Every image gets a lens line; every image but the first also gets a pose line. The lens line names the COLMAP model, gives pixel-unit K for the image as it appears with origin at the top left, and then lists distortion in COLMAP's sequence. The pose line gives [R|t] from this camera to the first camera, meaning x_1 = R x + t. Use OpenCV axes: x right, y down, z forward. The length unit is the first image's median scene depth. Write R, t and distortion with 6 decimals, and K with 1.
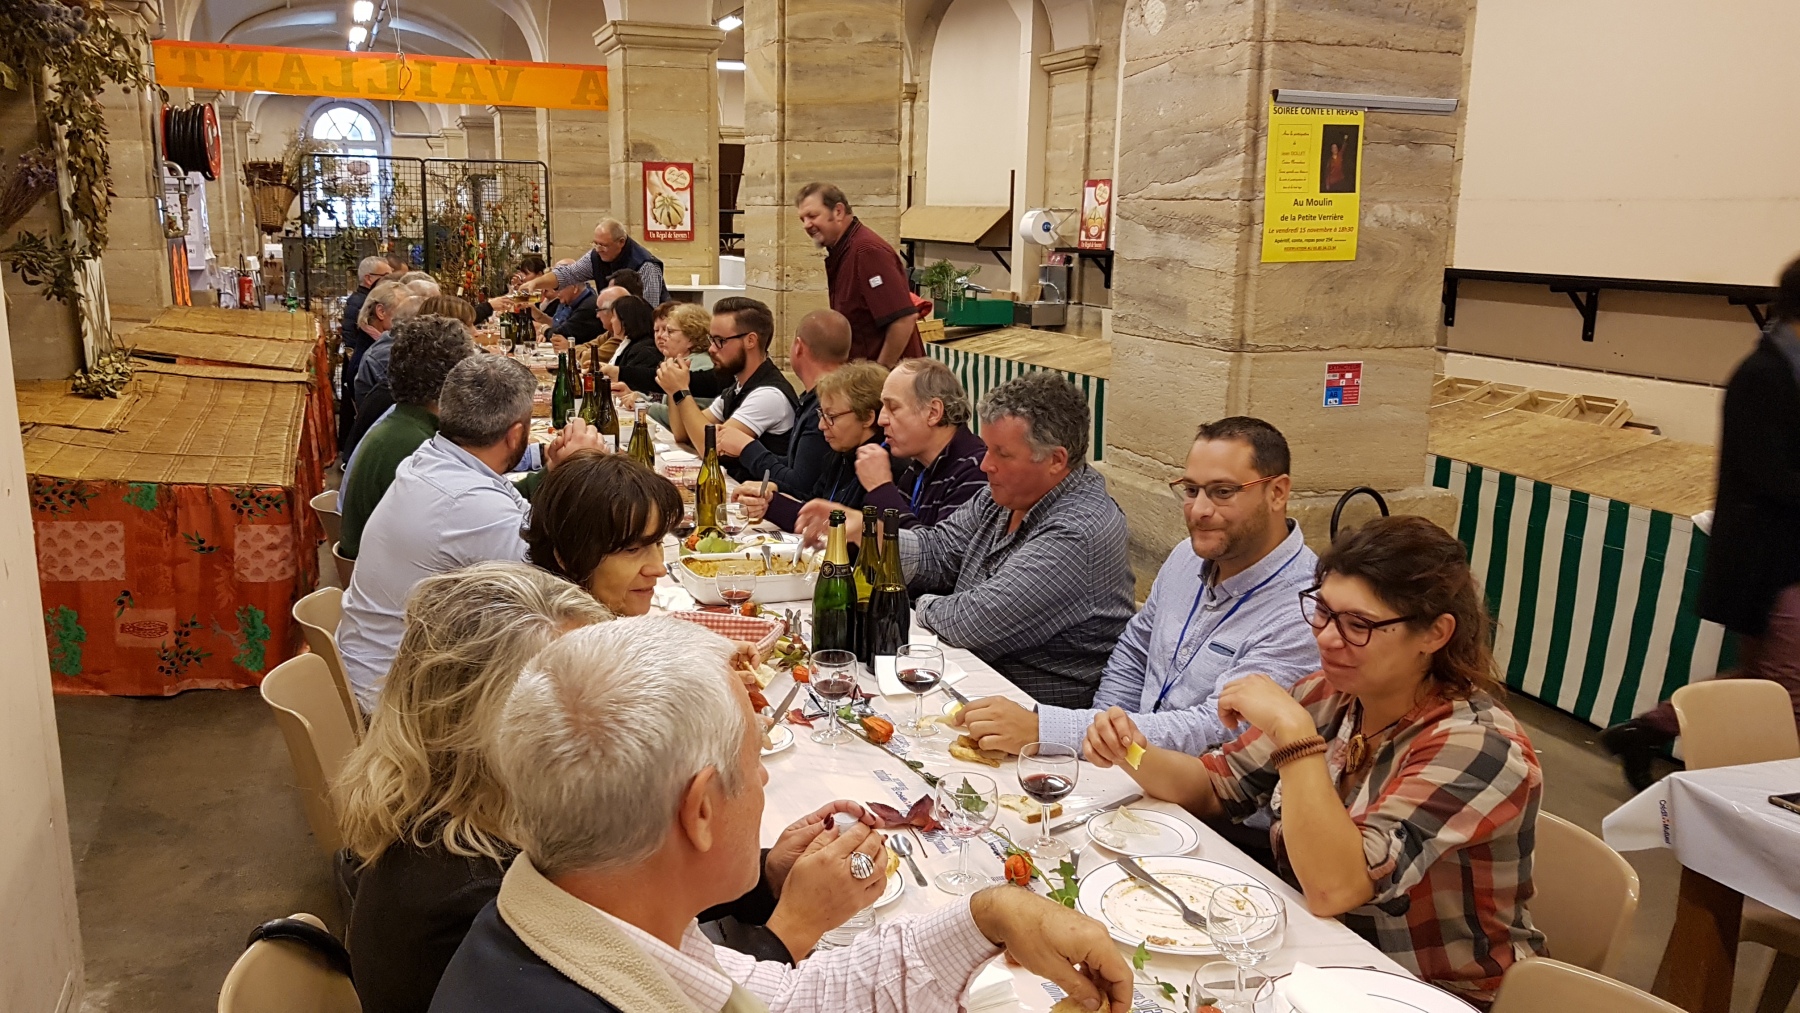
lens RADIAL K [[1460.8, 0, 874.6], [0, 1460.8, 535.9], [0, 0, 1]] dist [-0.010922, -0.005373]
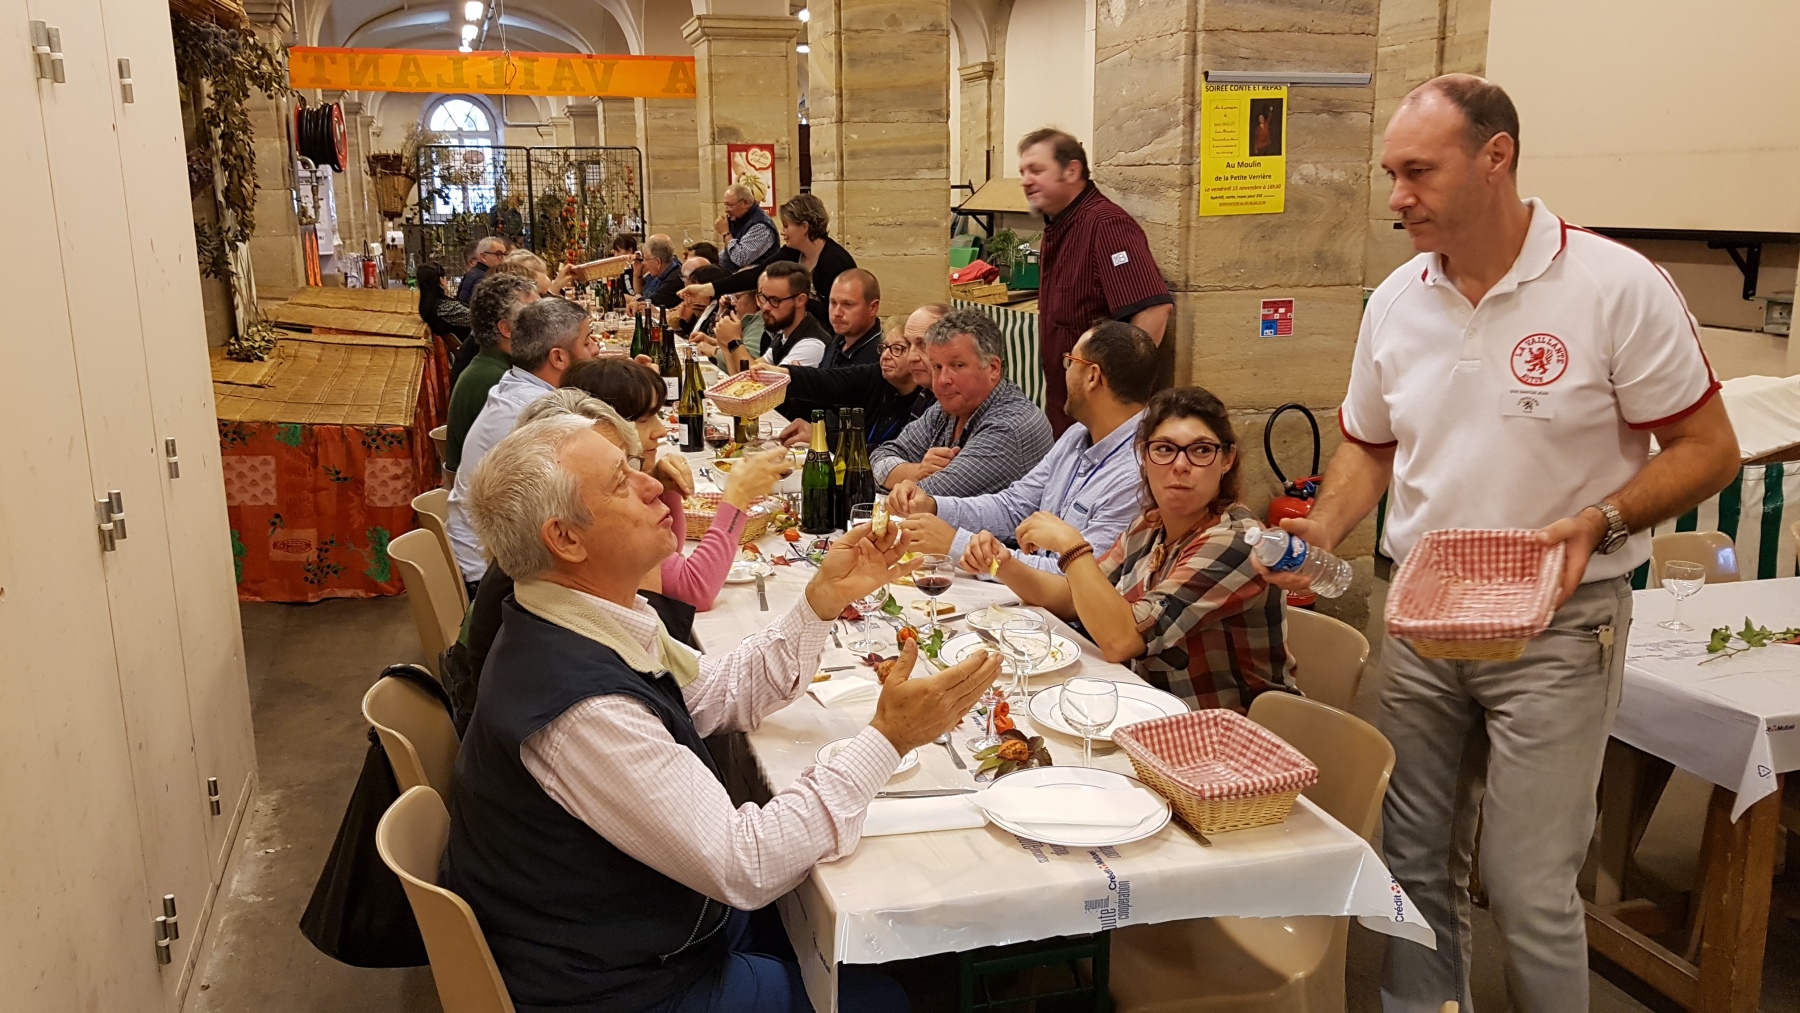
lens RADIAL K [[1450.2, 0, 879.8], [0, 1450.2, 508.9], [0, 0, 1]] dist [-0.008775, -0.008376]
pose [[0.997490, -0.010549, -0.070023, 0.047442], [0.010509, 0.999944, -0.000940, 0.028570], [0.070029, 0.000202, 0.997545, -0.113603]]
